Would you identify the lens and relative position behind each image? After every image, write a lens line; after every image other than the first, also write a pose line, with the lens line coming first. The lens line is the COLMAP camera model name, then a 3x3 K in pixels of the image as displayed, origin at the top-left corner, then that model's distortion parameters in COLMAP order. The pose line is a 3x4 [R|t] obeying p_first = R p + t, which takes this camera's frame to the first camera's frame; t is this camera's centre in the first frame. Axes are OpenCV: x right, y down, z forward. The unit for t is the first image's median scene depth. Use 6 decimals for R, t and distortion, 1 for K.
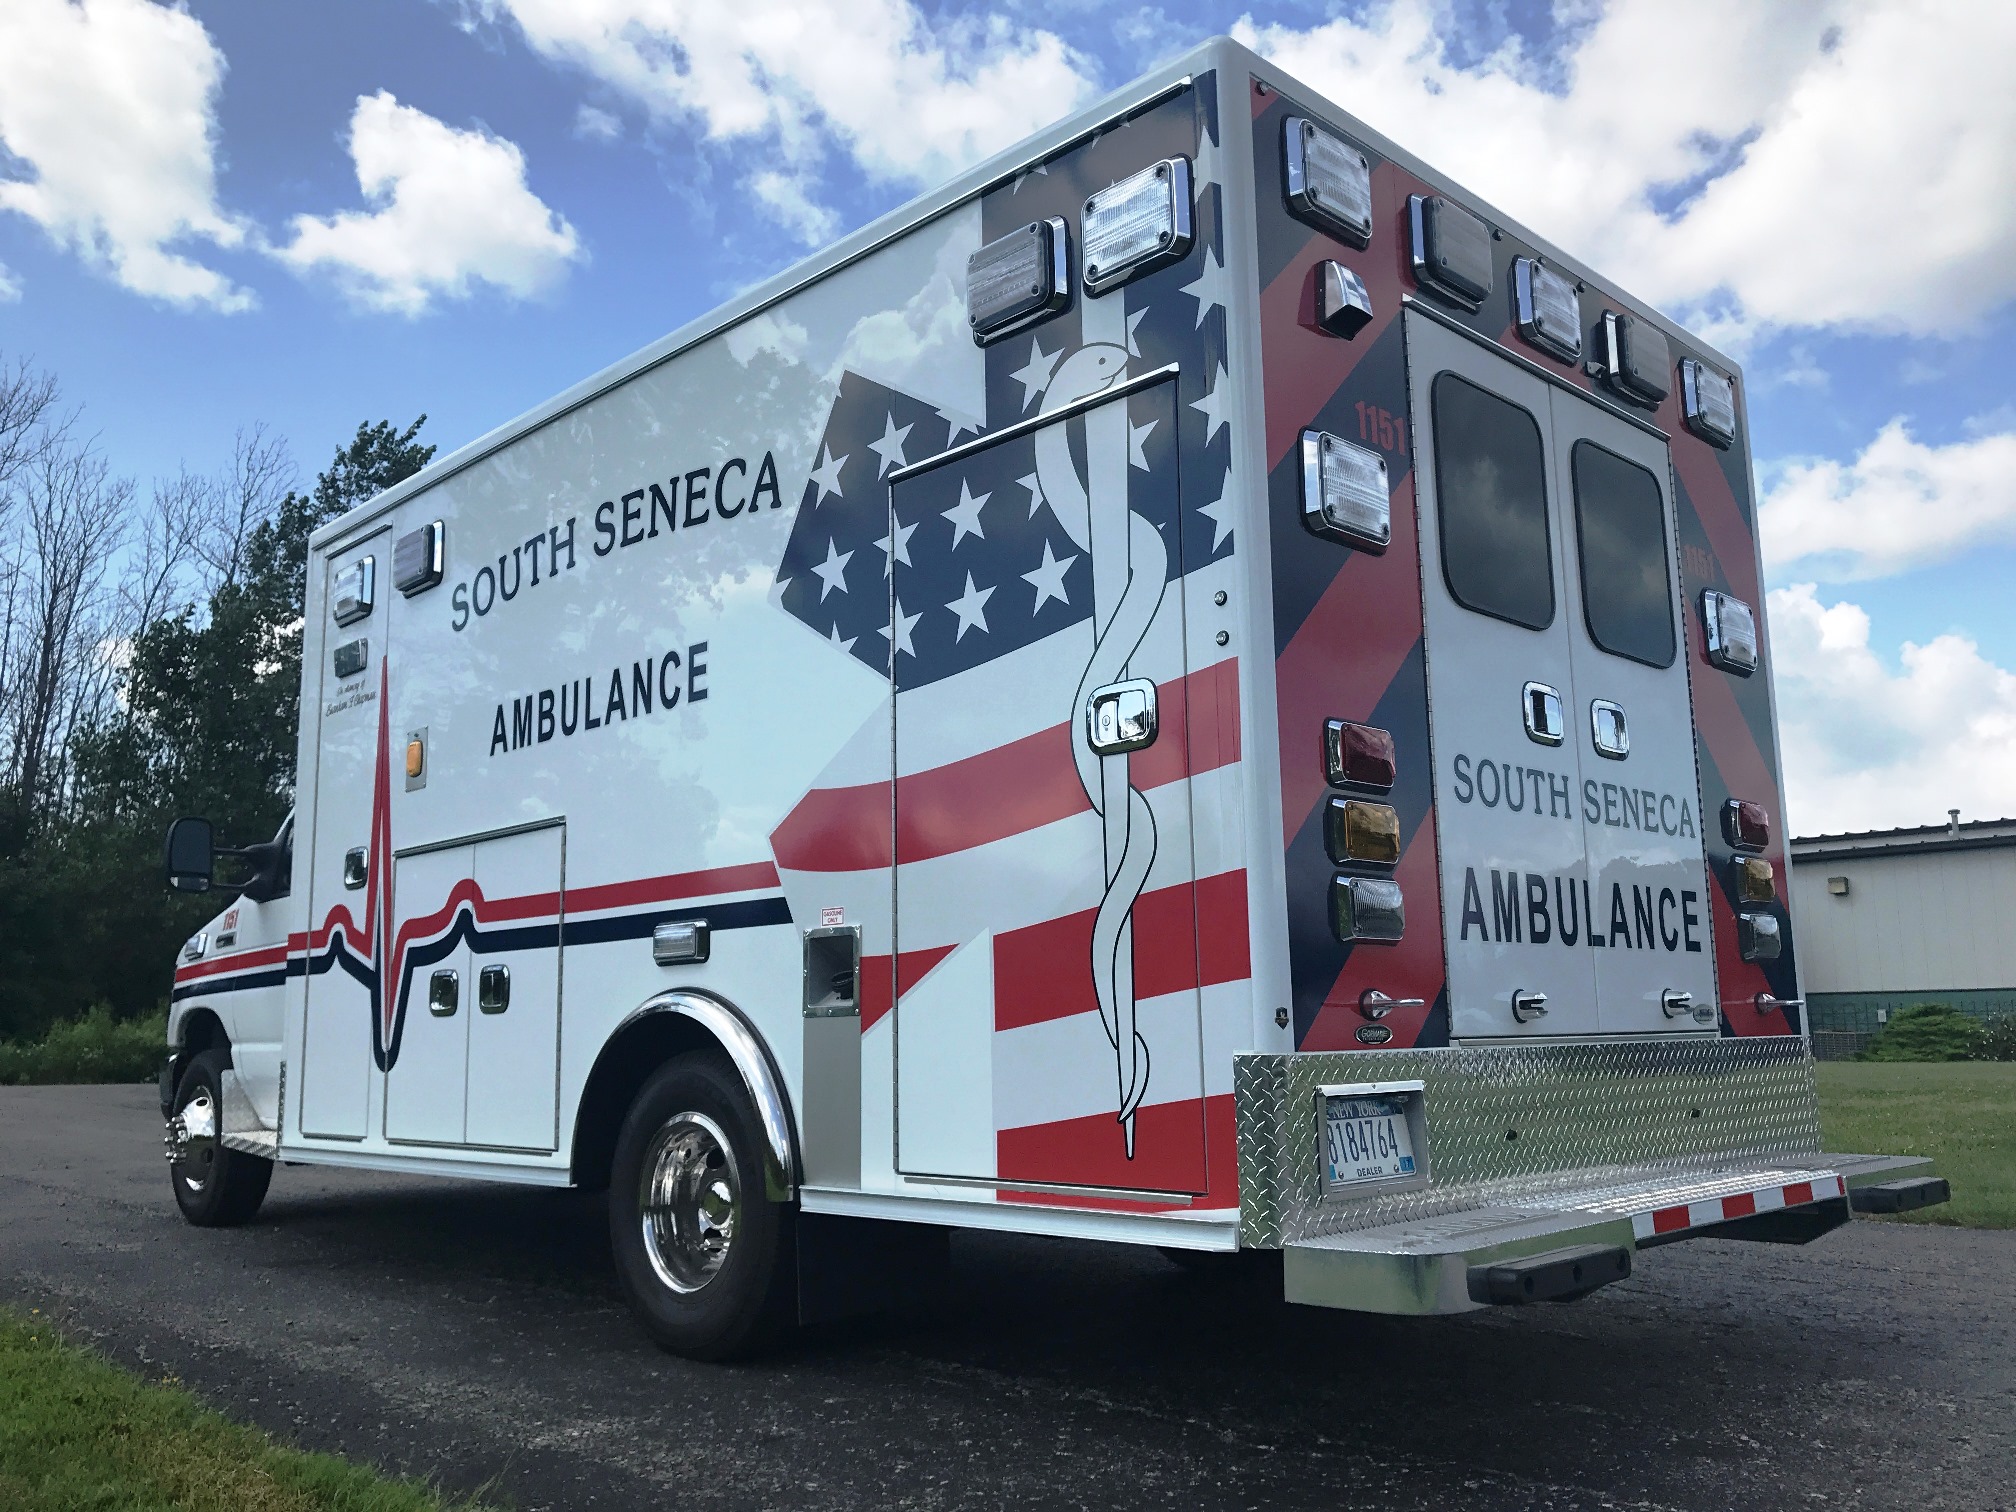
lens RADIAL K [[1643.8, 0, 1011.2], [0, 1643.8, 773.3], [0, 0, 1]] dist [0.080814, -0.121640]
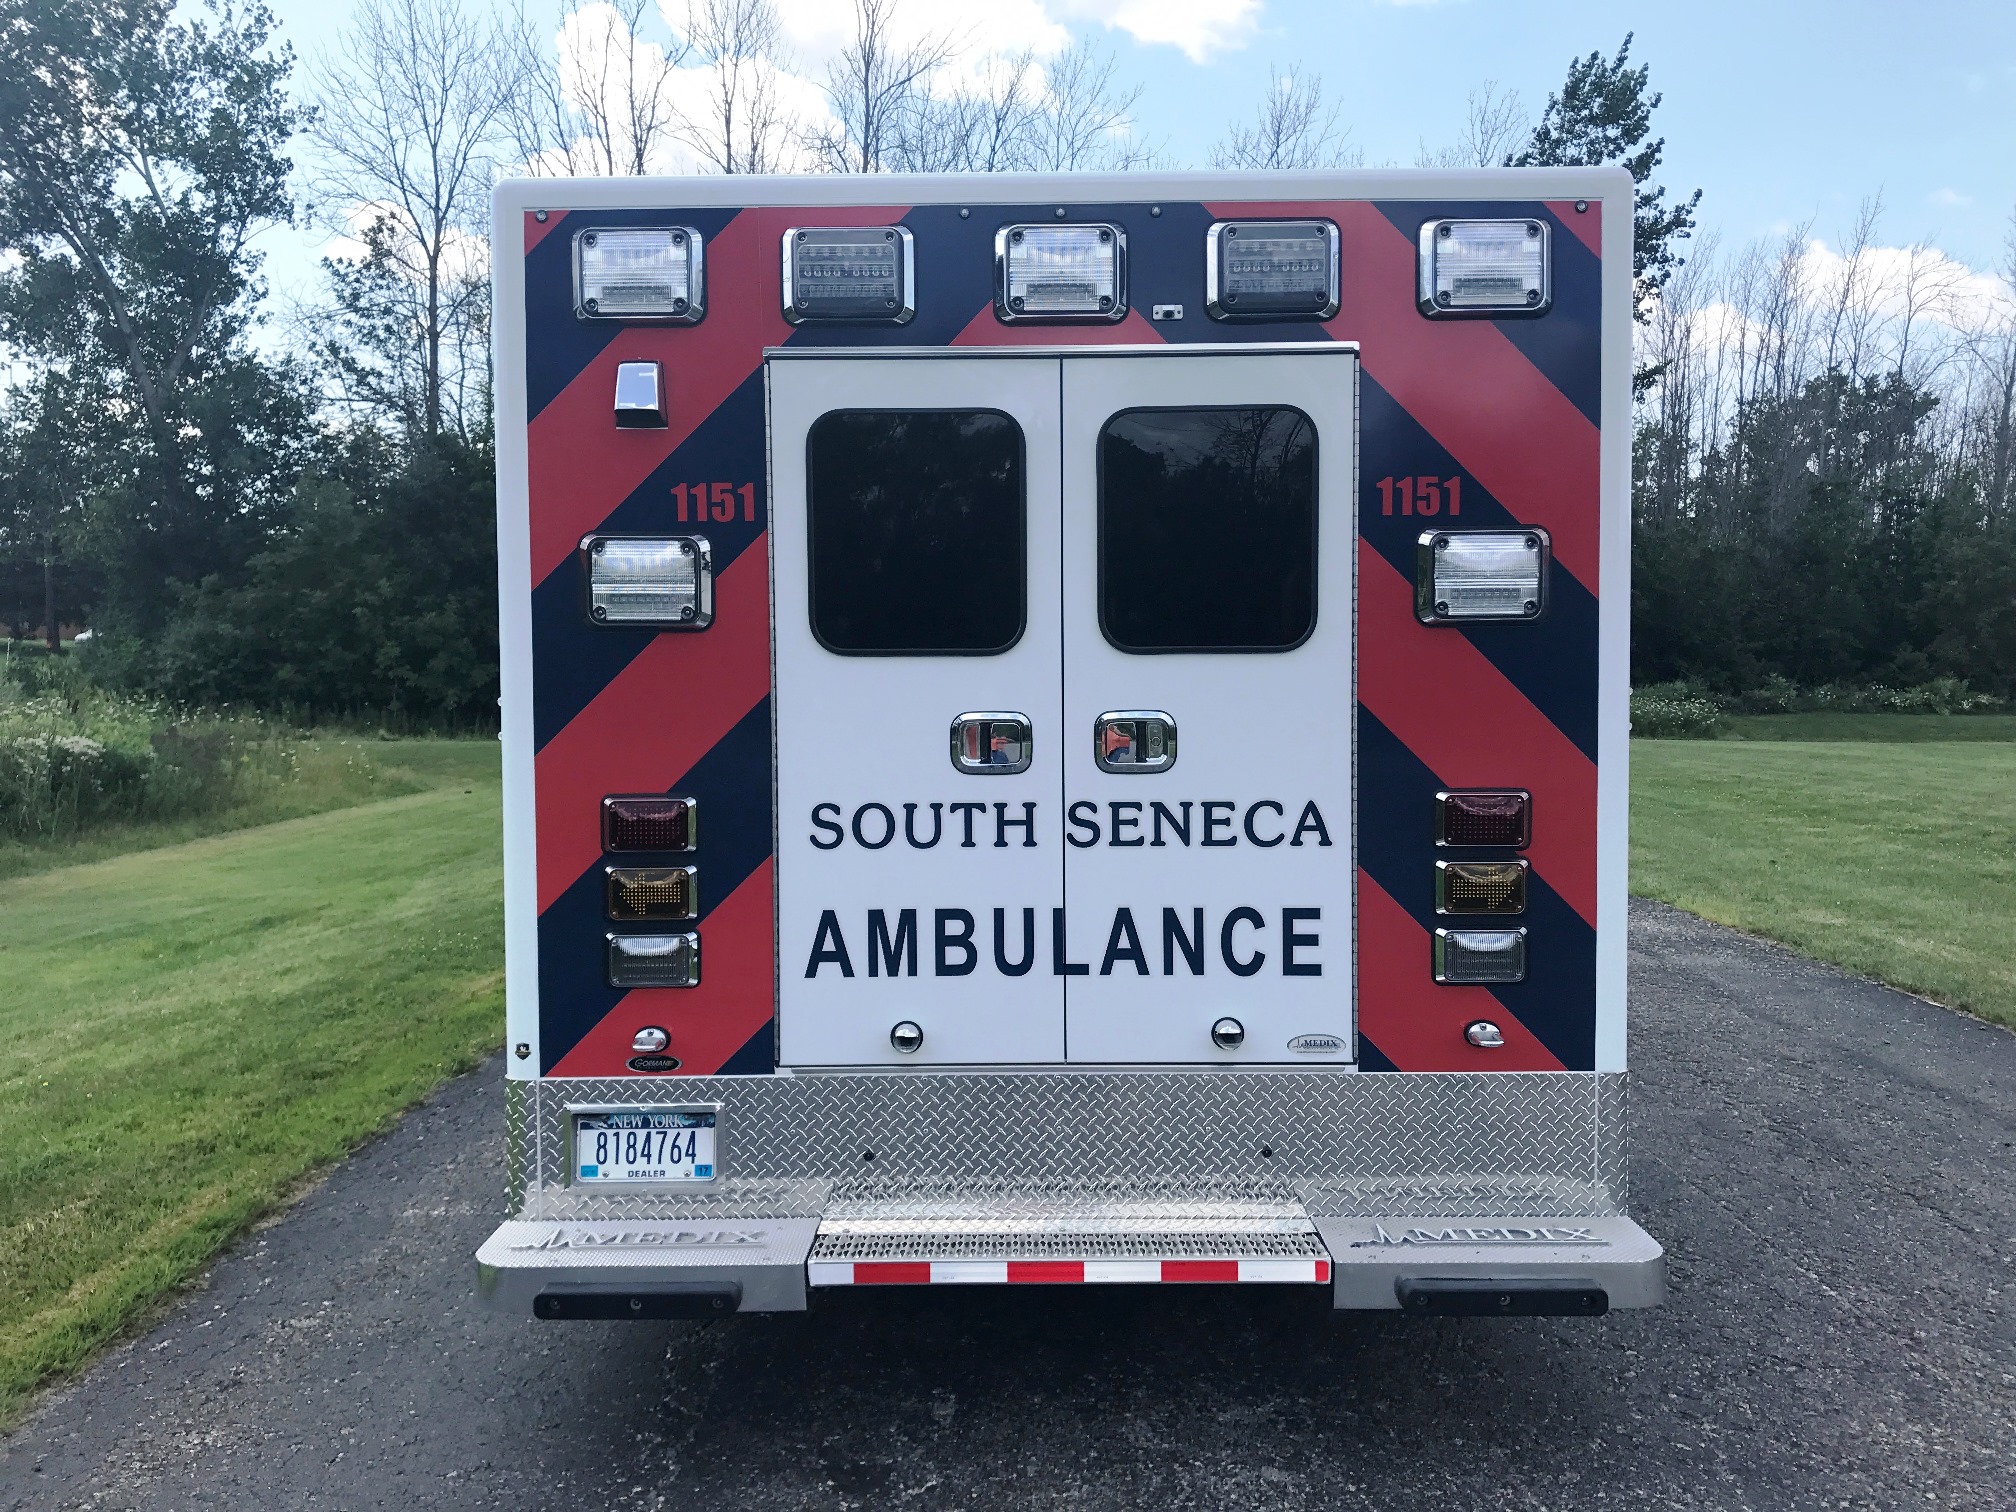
lens RADIAL K [[1643.8, 0, 994.5], [0, 1643.8, 763.4], [0, 0, 1]] dist [0.080814, -0.121640]
pose [[0.724121, 0.049780, -0.687874, 1.071751], [0.097123, 0.980092, 0.173168, -0.207410], [0.682800, -0.192203, 0.704870, 0.340256]]
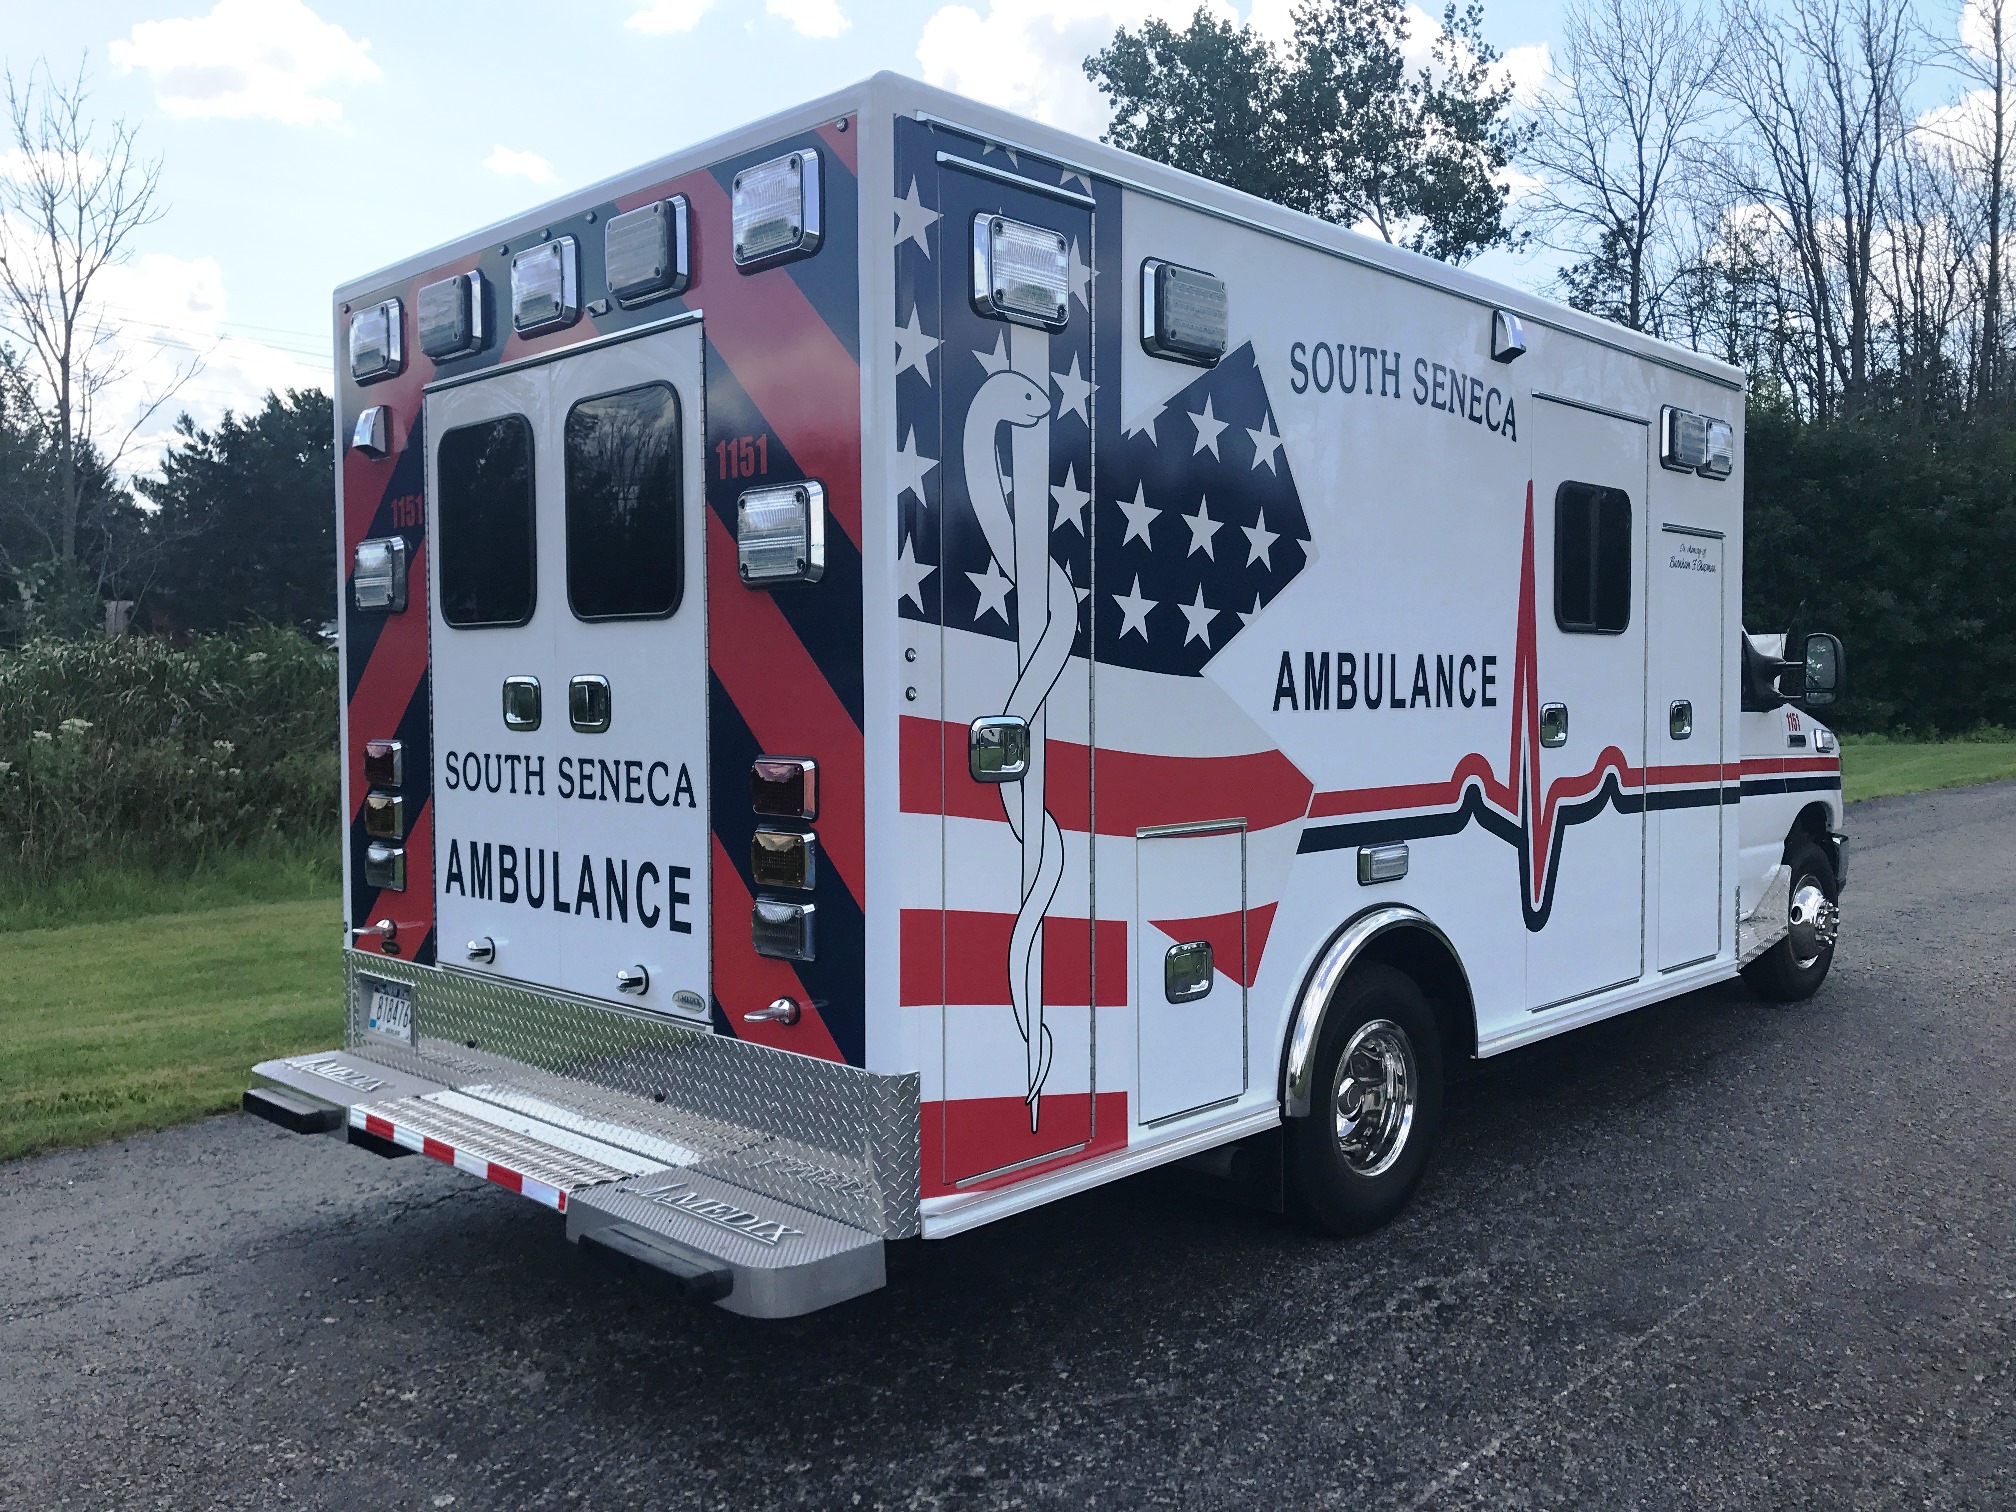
lens RADIAL K [[1643.8, 0, 1028.6], [0, 1643.8, 767.2], [0, 0, 1]] dist [0.080814, -0.121640]
pose [[0.035081, 0.066013, -0.997202, 1.581028], [0.156705, 0.985110, 0.070726, -0.020207], [0.987022, -0.158747, 0.024214, 1.413383]]
